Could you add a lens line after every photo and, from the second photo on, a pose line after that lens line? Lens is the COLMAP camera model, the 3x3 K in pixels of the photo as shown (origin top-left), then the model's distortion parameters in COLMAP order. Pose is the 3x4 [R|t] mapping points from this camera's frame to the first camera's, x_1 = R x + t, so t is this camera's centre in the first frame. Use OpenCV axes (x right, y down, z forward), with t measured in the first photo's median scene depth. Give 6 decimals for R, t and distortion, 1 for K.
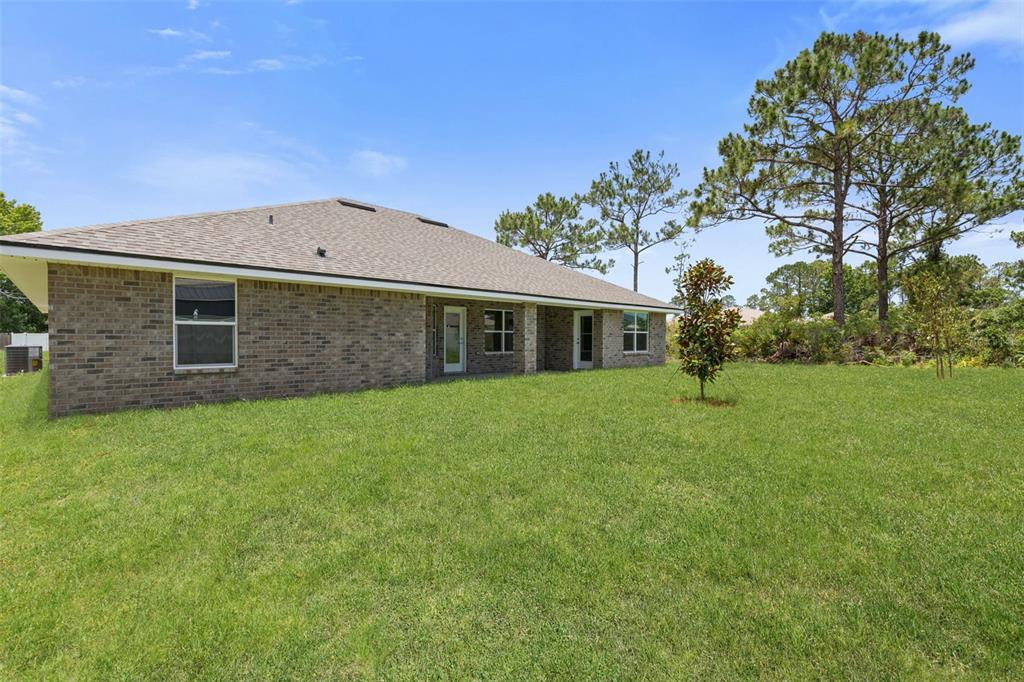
lens RADIAL K [[462.3, 0, 540.8], [0, 462.3, 340.6], [0, 0, 1]] dist [0.008978, -0.002250]
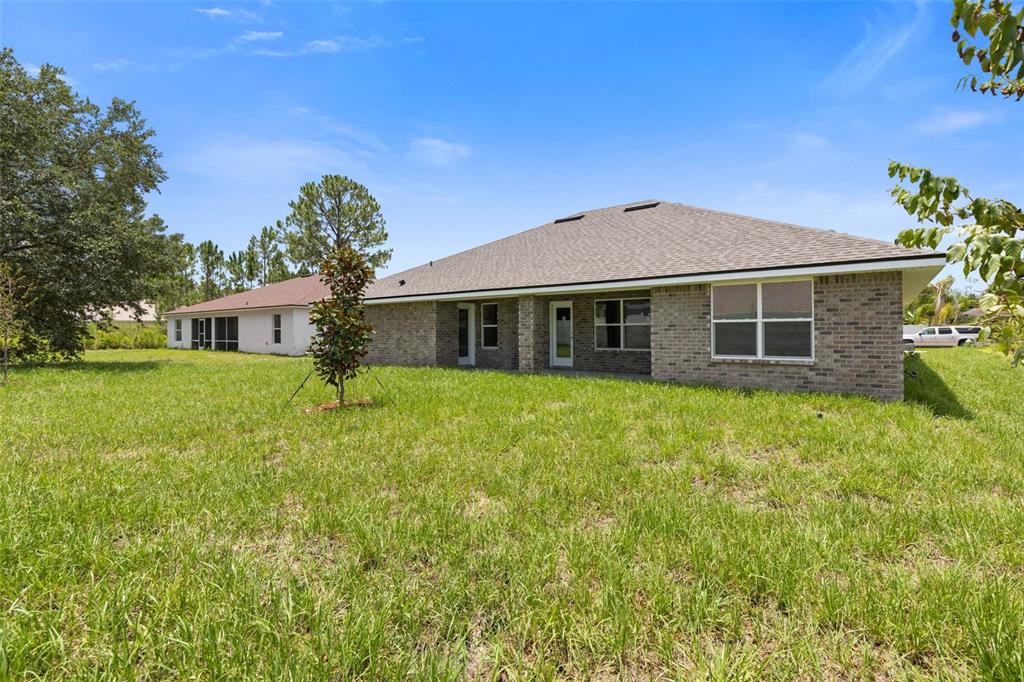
lens RADIAL K [[462.3, 0, 511.7], [0, 462.3, 337.2], [0, 0, 1]] dist [0.008978, -0.002250]
pose [[0.141974, 0.007916, -0.989839, 0.792550], [-0.001079, 0.999969, 0.007842, -0.003656], [0.989870, -0.000045, 0.141978, 0.737195]]
